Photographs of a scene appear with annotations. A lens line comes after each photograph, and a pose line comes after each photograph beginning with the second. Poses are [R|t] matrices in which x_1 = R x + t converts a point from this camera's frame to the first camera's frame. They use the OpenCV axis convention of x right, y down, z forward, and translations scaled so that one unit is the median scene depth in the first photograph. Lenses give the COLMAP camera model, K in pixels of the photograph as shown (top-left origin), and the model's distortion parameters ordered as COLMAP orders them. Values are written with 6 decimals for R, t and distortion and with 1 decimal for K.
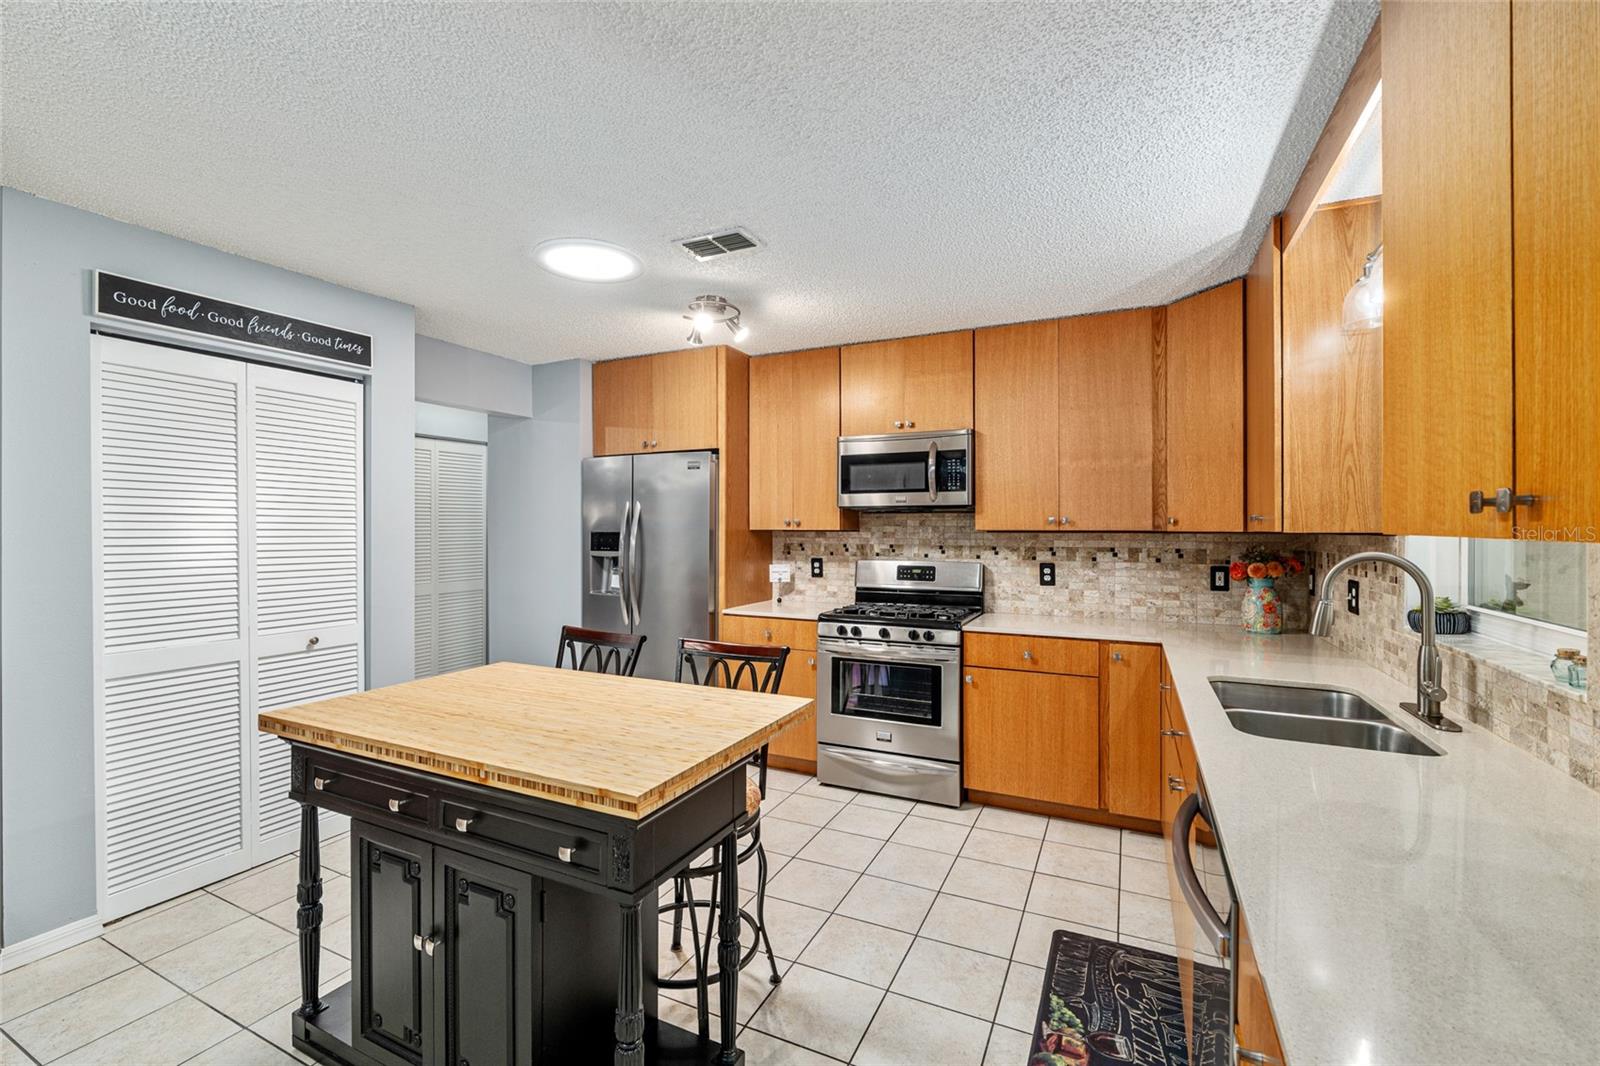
lens RADIAL K [[691.4, 0, 809.0], [0, 691.4, 530.5], [0, 0, 1]] dist [-0.008330, -0.002405]
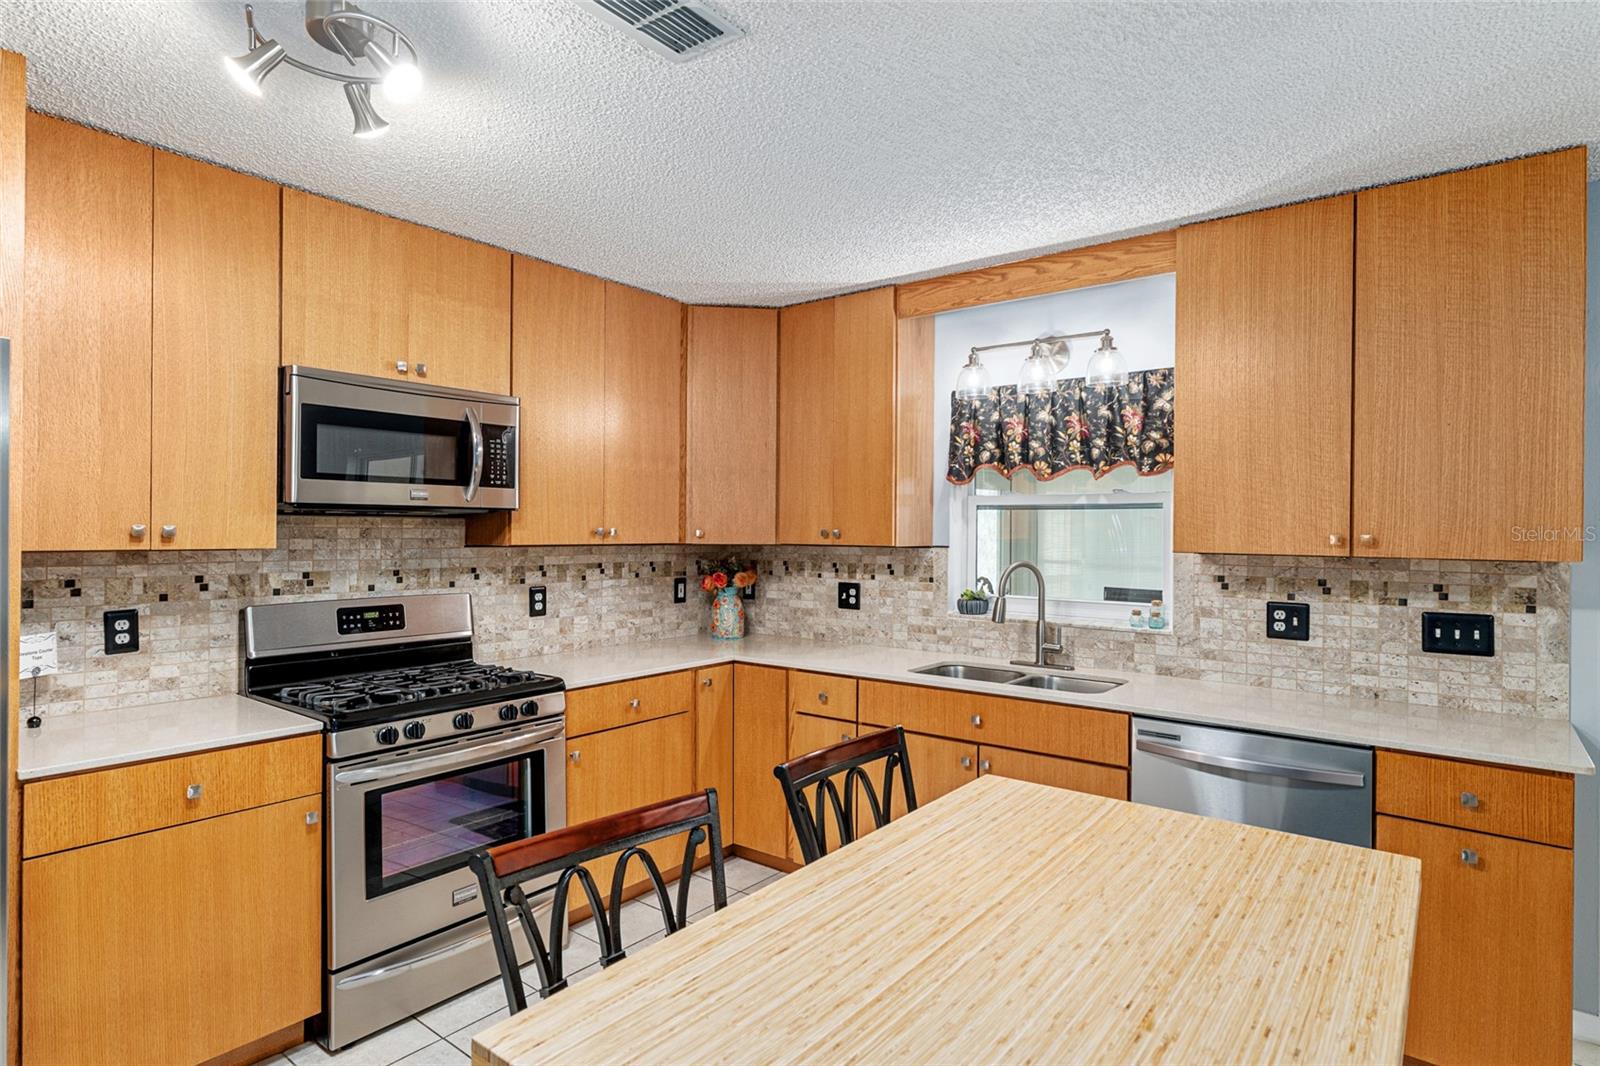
lens RADIAL K [[844.0, 0, 803.9], [0, 844.0, 528.7], [0, 0, 1]] dist [-0.000834, -0.001533]
pose [[0.222775, 0.002461, 0.974867, -0.508368], [-0.000021, 0.999997, -0.002520, -0.014622], [-0.974870, 0.000541, 0.222774, 0.522828]]
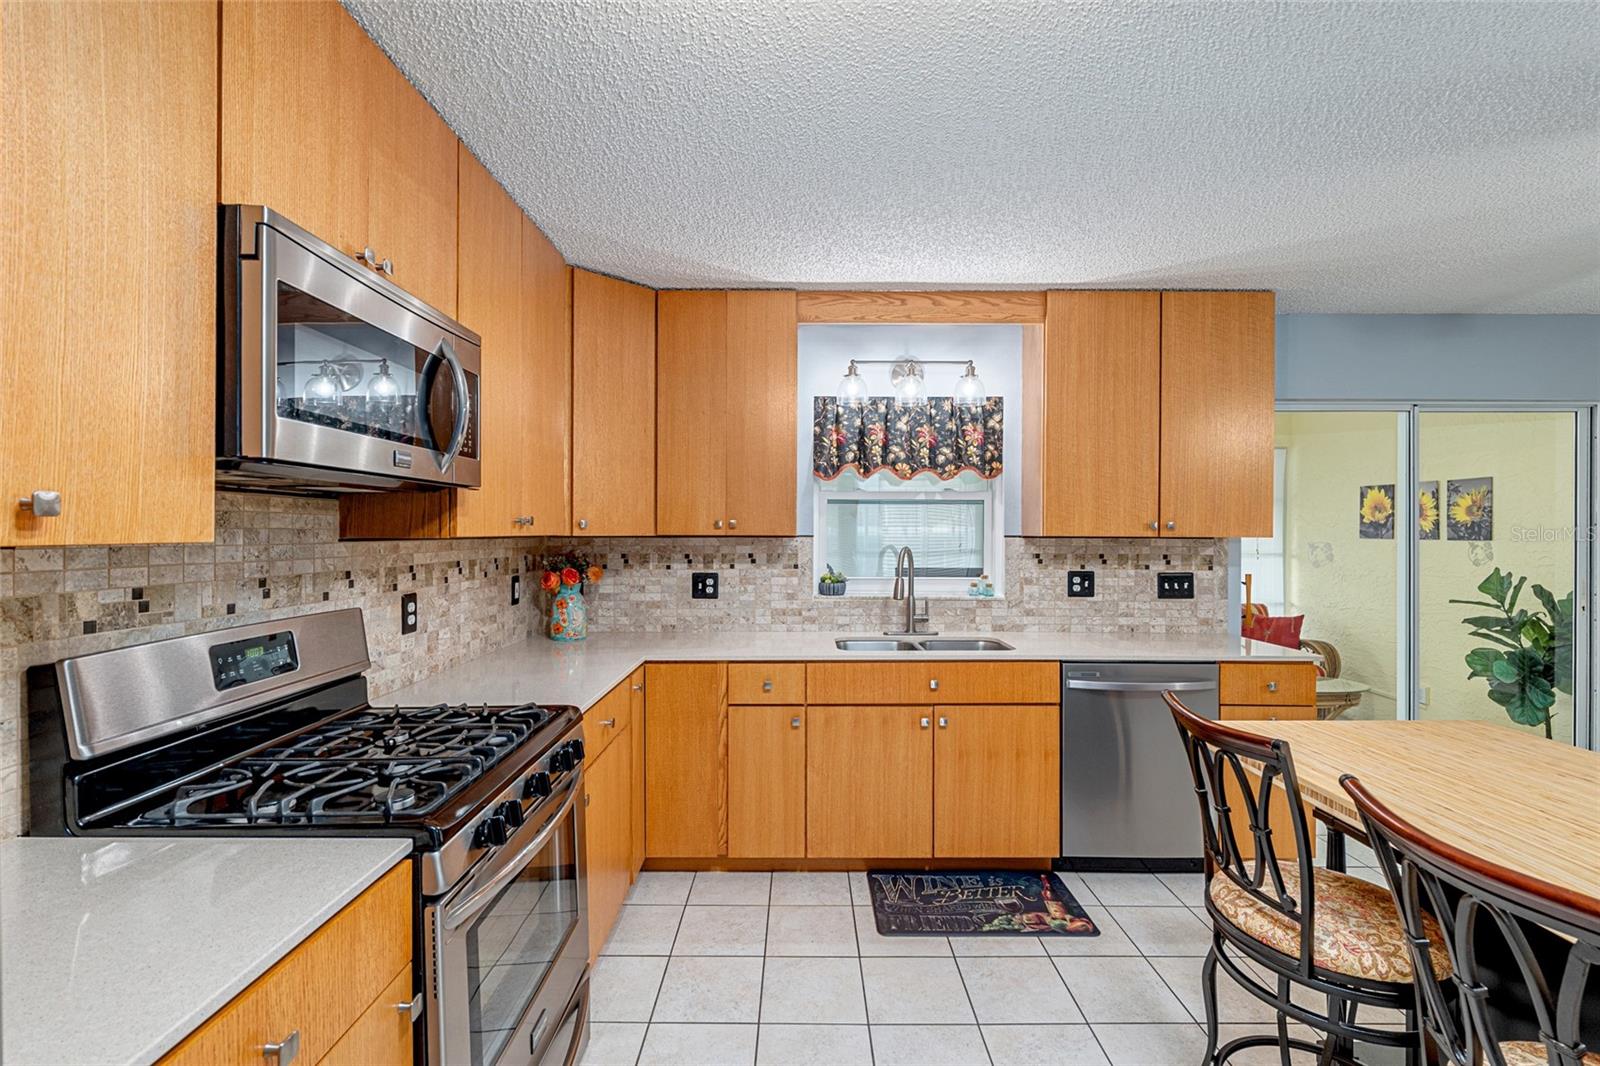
lens RADIAL K [[691.4, 0, 799.3], [0, 691.4, 534.7], [0, 0, 1]] dist [-0.008330, -0.002405]
pose [[-0.419865, -0.005823, 0.907568, -0.317238], [0.004211, 0.999956, 0.008365, -0.005311], [-0.907577, 0.007334, -0.419822, 0.973472]]
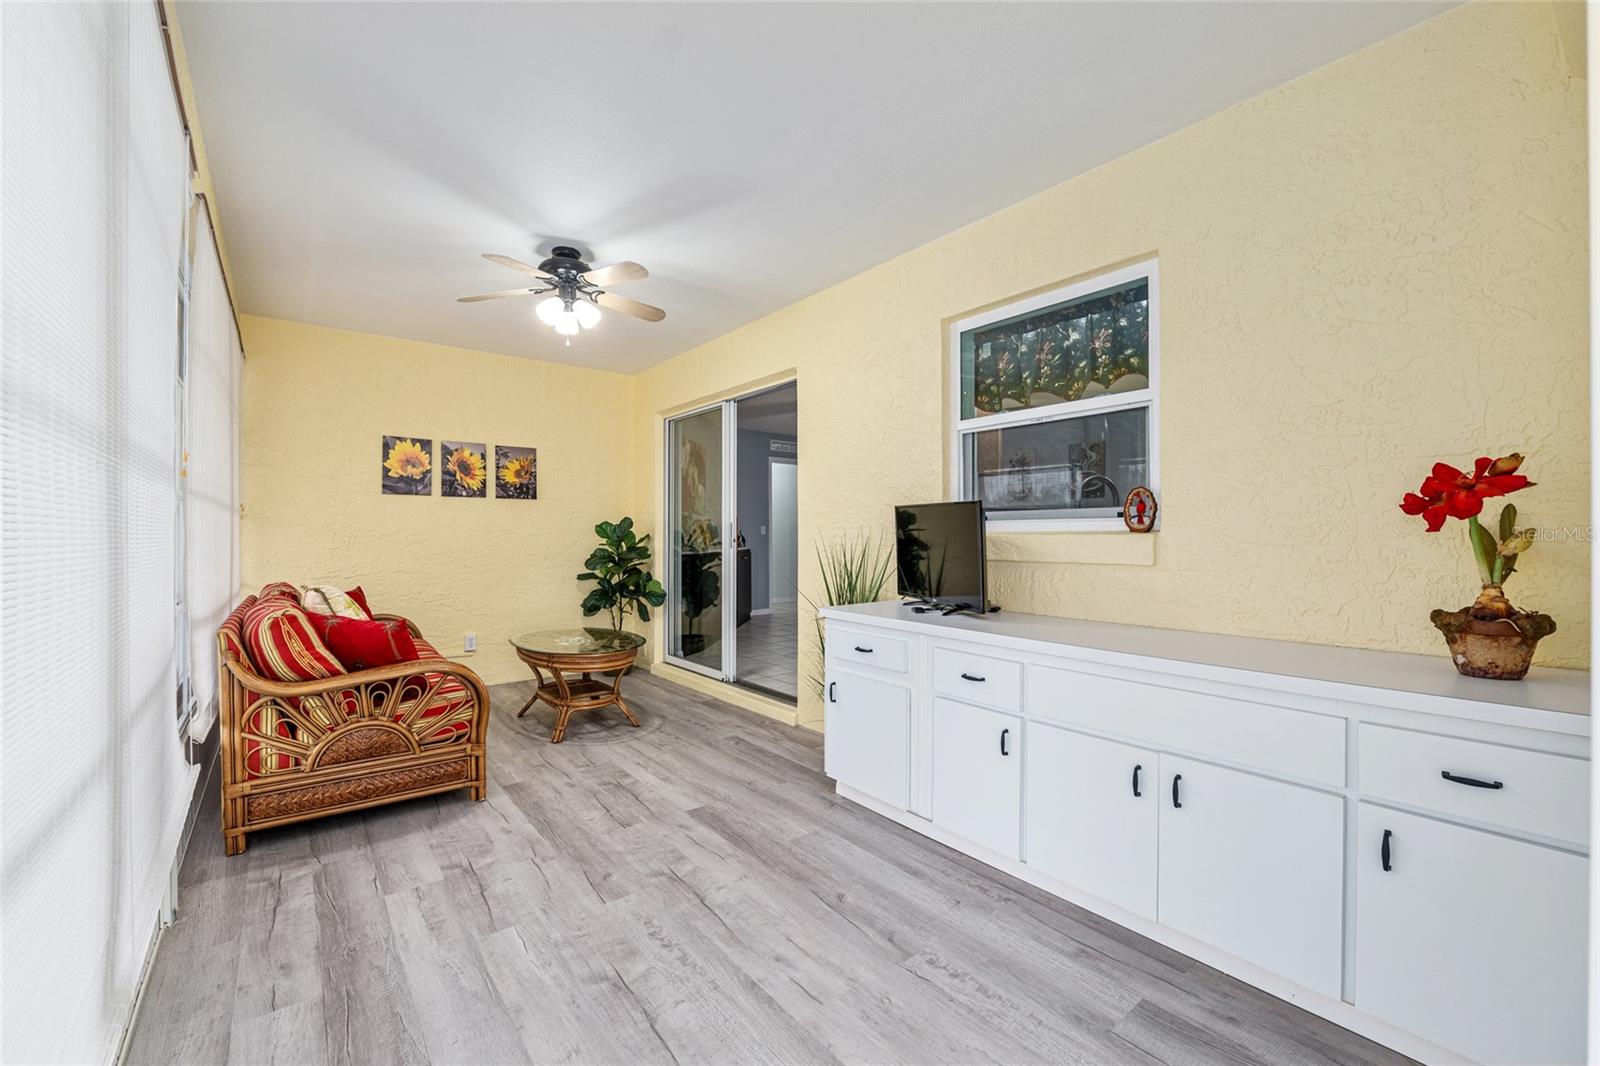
lens RADIAL K [[664.7, 0, 795.6], [0, 664.7, 528.8], [0, 0, 1]] dist [-0.012565, 0.000825]
pose [[-0.439250, -0.011384, -0.898293, 1.286539], [-0.006246, 0.999934, -0.009618, 0.092608], [0.898343, 0.001386, -0.439292, 0.516326]]
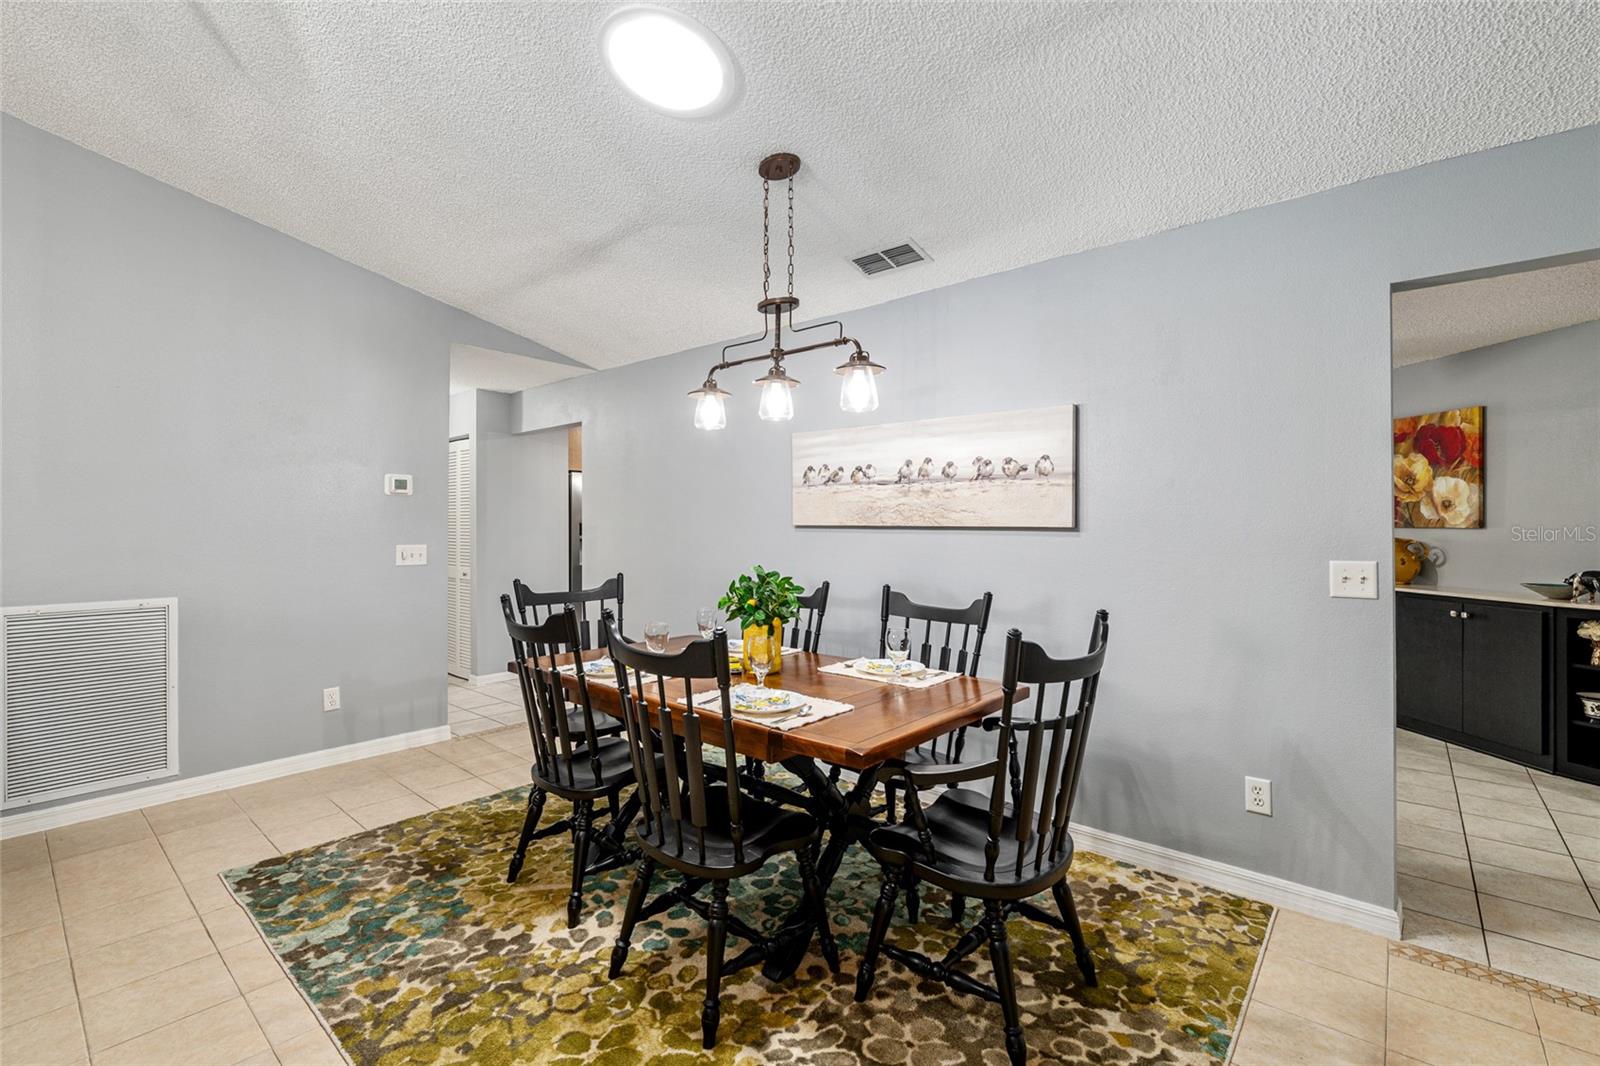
lens RADIAL K [[691.4, 0, 800.5], [0, 691.4, 524.1], [0, 0, 1]] dist [-0.008330, -0.002405]
pose [[0.255087, 0.003436, 0.966912, -1.868203], [0.007877, 0.999953, -0.005631, 0.020859], [-0.966886, 0.009053, 0.255048, 0.178090]]
